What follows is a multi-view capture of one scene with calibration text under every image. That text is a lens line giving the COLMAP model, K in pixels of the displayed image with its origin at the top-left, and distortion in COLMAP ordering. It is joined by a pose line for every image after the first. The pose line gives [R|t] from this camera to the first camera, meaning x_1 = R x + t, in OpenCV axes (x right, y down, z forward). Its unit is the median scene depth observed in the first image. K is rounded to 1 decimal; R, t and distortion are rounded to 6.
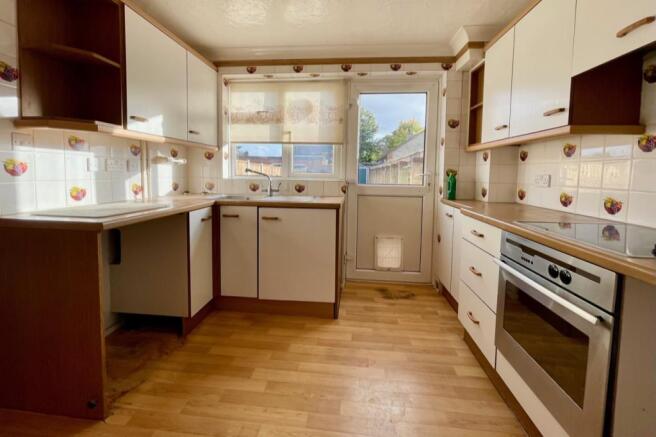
lens RADIAL K [[275.1, 0, 329.0], [0, 275.1, 185.8], [0, 0, 1]] dist [0.000037, -0.000051]
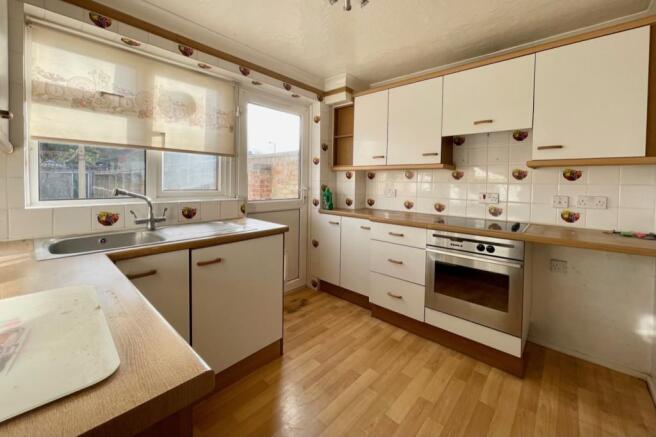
lens RADIAL K [[263.8, 0, 323.0], [0, 263.8, 187.5], [0, 0, 1]] dist [-0.001793, -0.000148]
pose [[0.605665, -0.026097, 0.795292, -0.508175], [0.034597, 0.999381, 0.006446, -0.057875], [-0.794967, 0.023610, 0.606193, 0.323360]]
